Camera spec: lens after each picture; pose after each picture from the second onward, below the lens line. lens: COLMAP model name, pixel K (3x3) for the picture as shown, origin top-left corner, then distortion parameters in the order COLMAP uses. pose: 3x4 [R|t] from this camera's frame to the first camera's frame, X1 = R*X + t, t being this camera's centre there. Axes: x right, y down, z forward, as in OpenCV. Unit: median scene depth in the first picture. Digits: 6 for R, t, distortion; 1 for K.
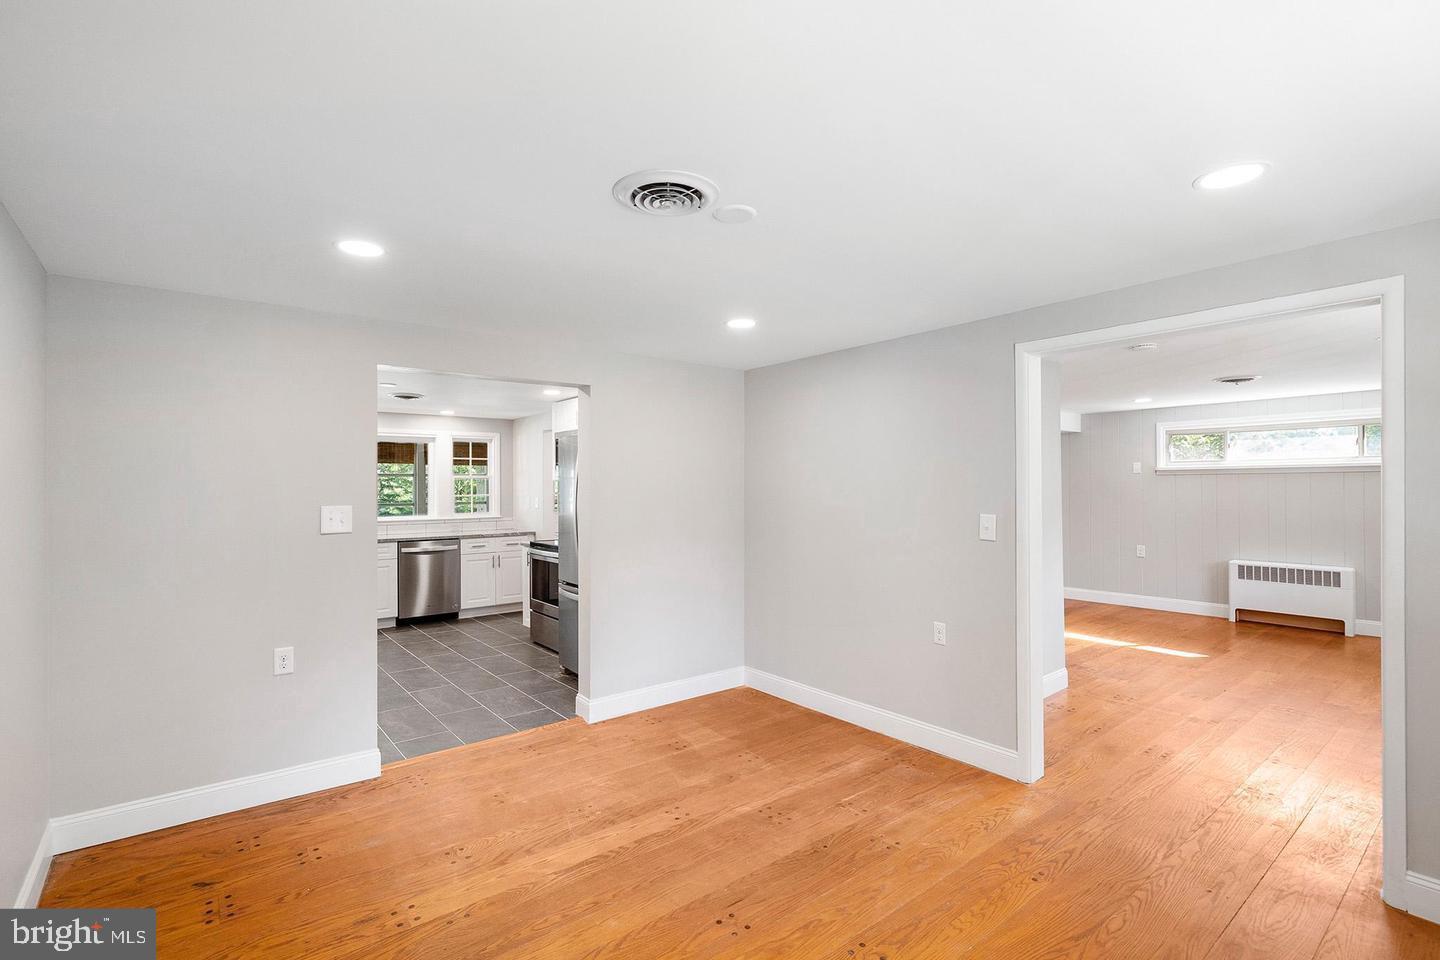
lens RADIAL K [[674.8, 0, 720.0], [0, 674.8, 480.0], [0, 0, 1]] dist [-0.008787, 0.000771]
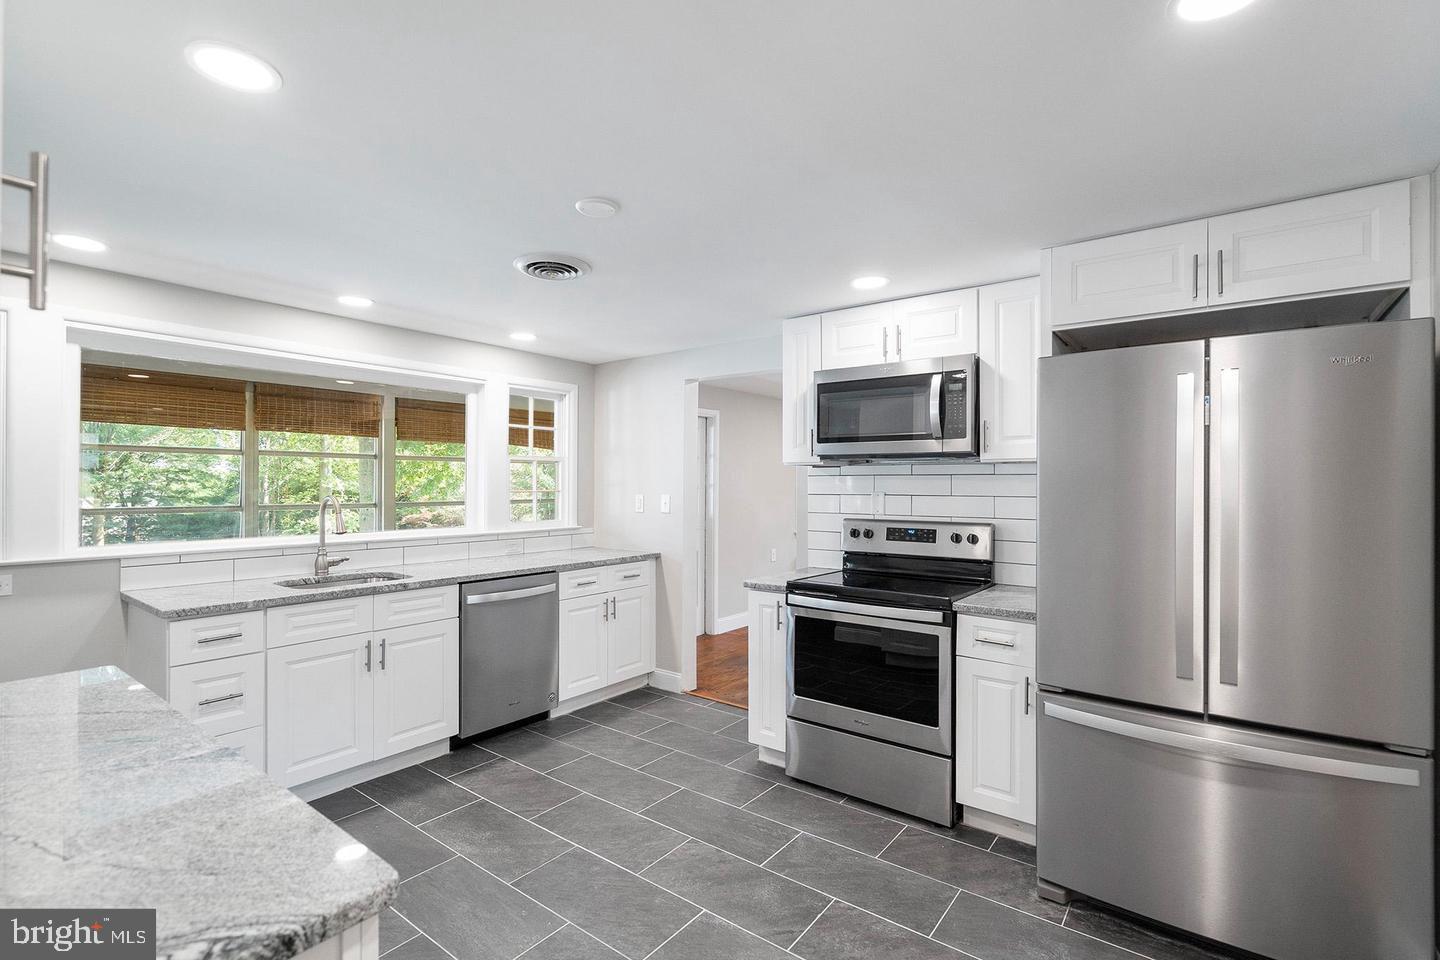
lens RADIAL K [[659.5, 0, 720.0], [0, 659.5, 480.0], [0, 0, 1]] dist [-0.005682, 0.000381]
pose [[0.969918, 0.009524, 0.243244, -0.373015], [-0.010064, 0.999949, 0.000980, 0.012241], [-0.243222, -0.003399, 0.969965, 0.440237]]
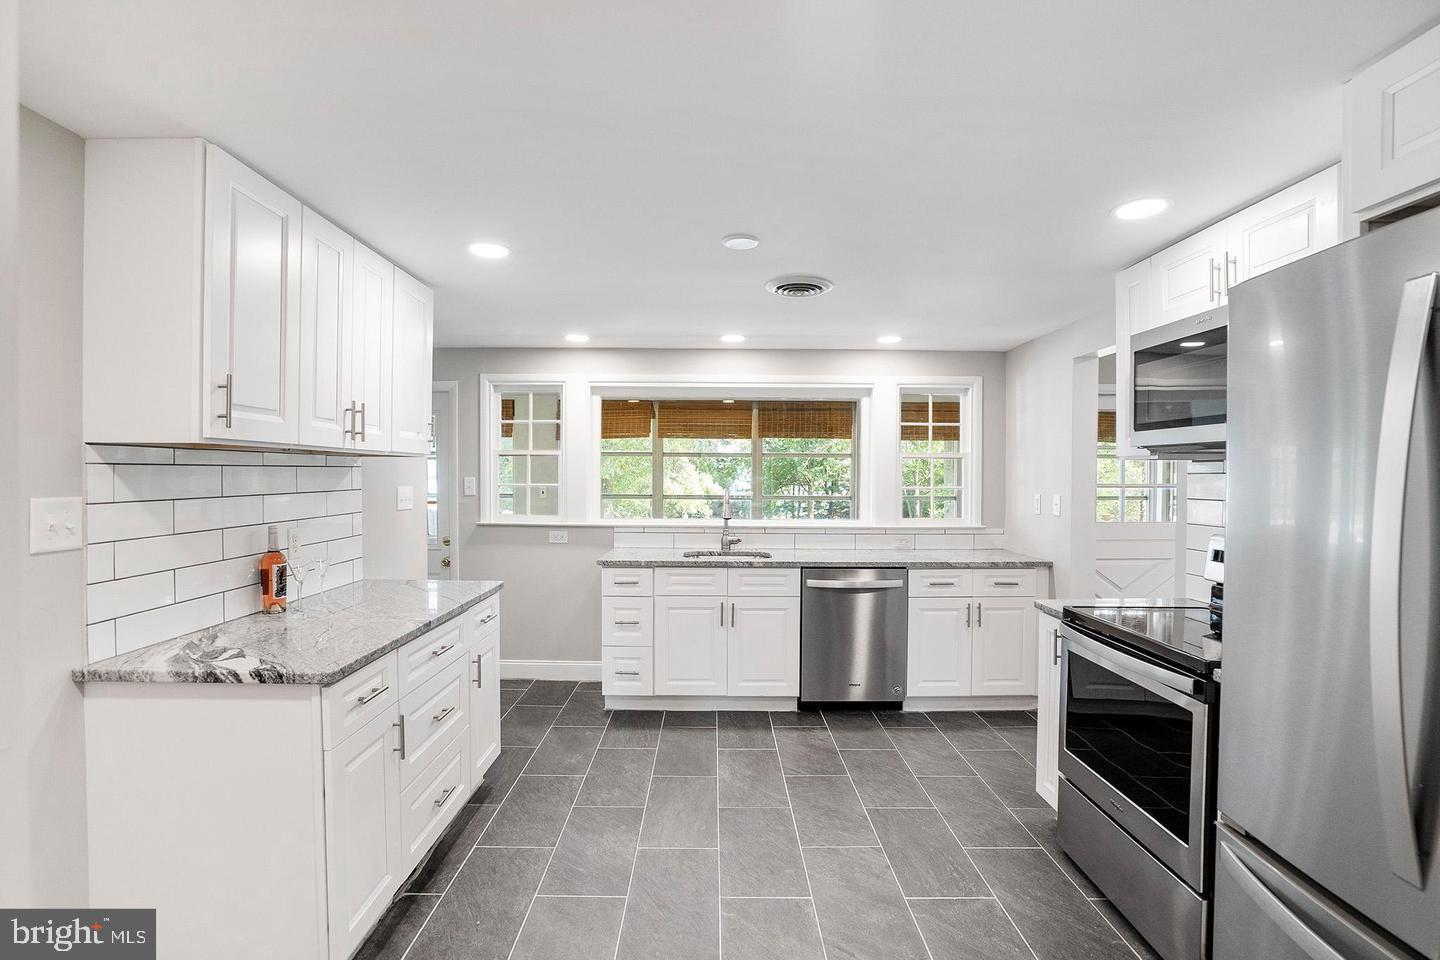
lens RADIAL K [[681.3, 0, 721.5], [0, 681.3, 485.1], [0, 0, 1]] dist [-0.034413, 0.000728]
pose [[0.785906, 0.018218, -0.618077, -0.160040], [-0.002955, 0.999665, 0.025709, 0.006590], [0.618338, -0.018378, 0.785697, 0.459453]]
